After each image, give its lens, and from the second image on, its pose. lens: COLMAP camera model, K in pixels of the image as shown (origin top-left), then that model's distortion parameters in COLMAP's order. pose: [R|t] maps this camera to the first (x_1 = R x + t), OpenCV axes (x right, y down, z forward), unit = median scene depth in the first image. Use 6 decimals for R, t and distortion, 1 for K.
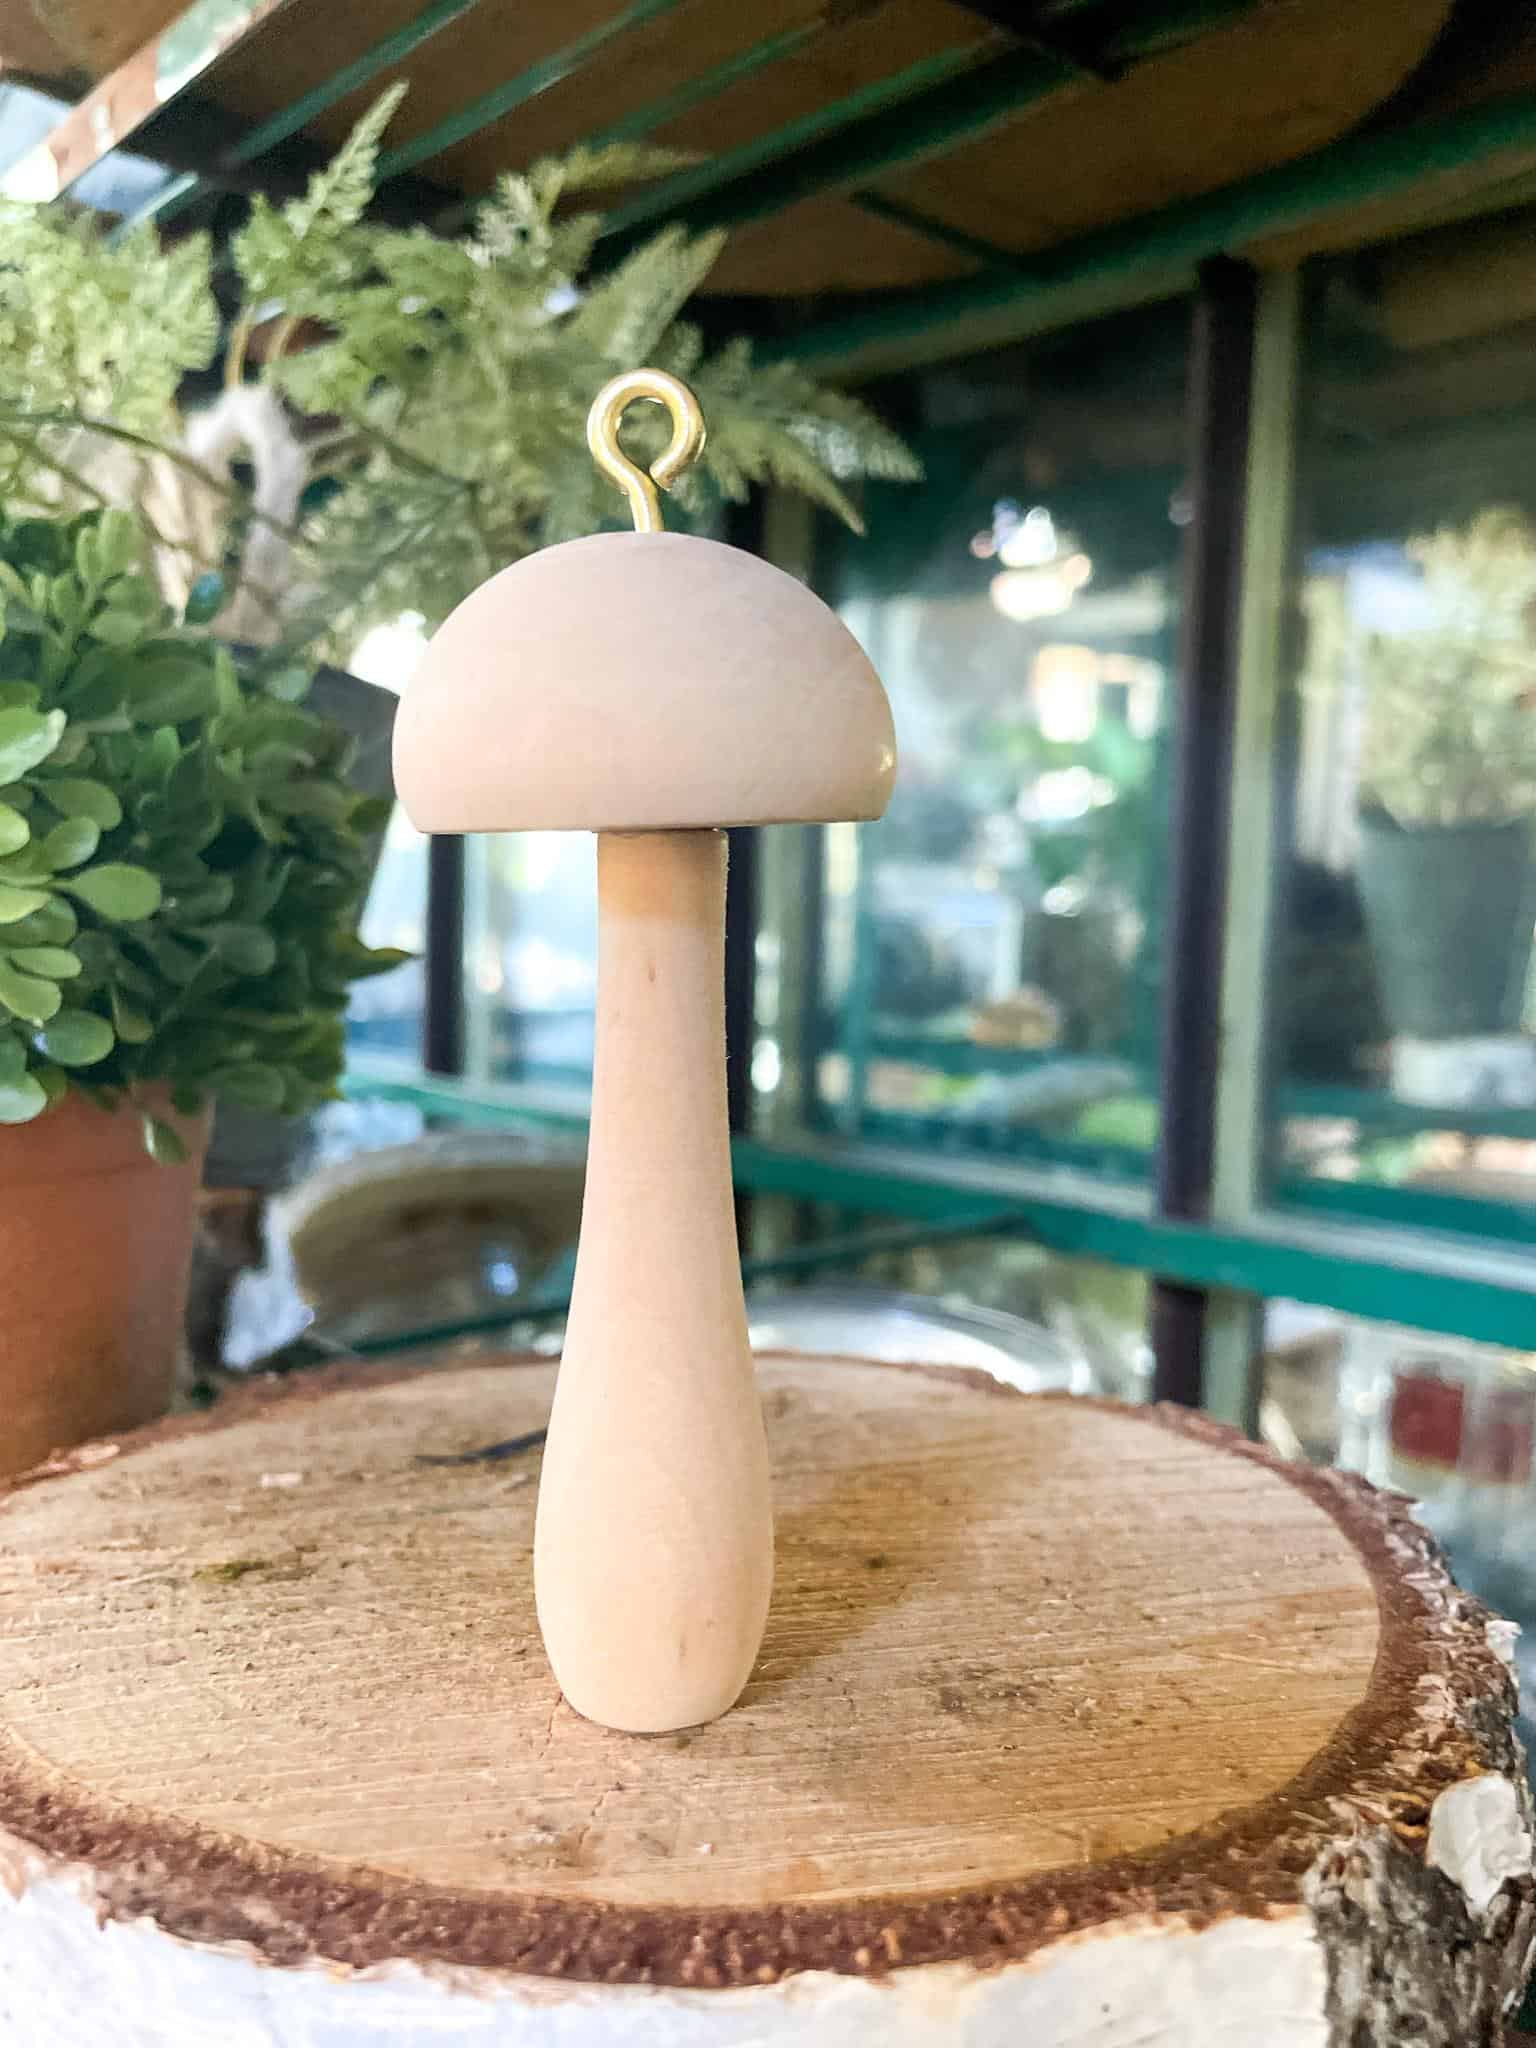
lens RADIAL K [[1441.7, 0, 768.0], [0, 1441.7, 1024.0], [0, 0, 1]] dist [0.024712, -0.050813]
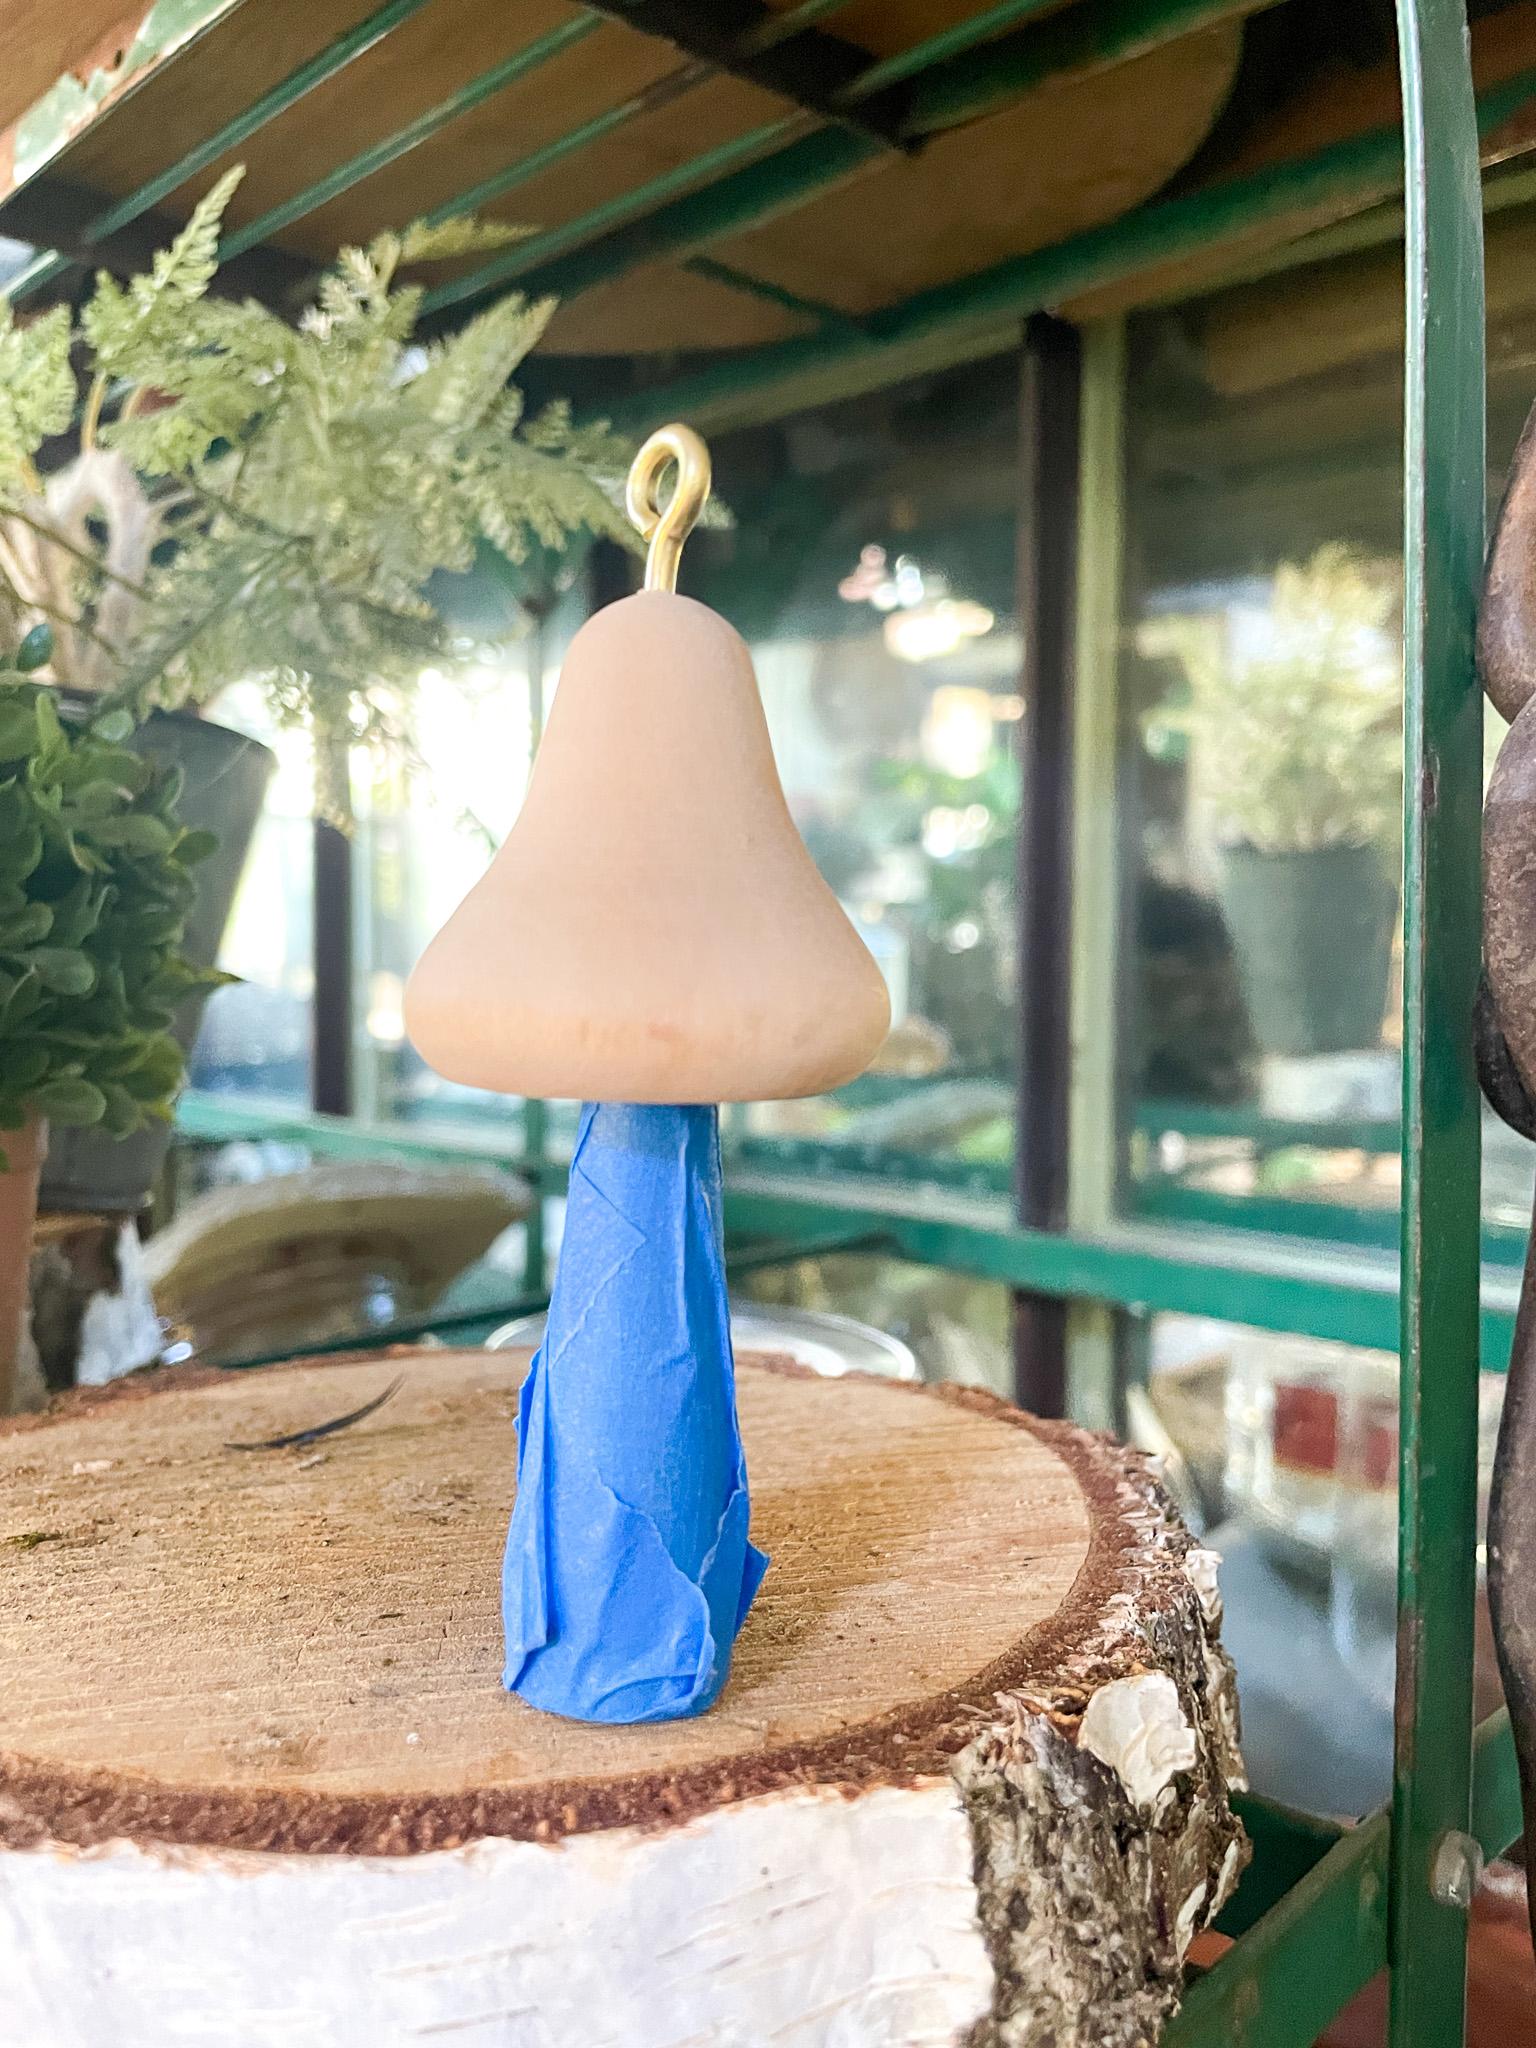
lens RADIAL K [[1472.8, 0, 768.0], [0, 1472.8, 1024.0], [0, 0, 1]] dist [0.046536, -0.077822]
pose [[0.999484, -0.023455, 0.021929, 0.143929], [0.024271, 0.998994, -0.037717, 0.044282], [-0.021022, 0.038230, 0.999048, -0.110572]]
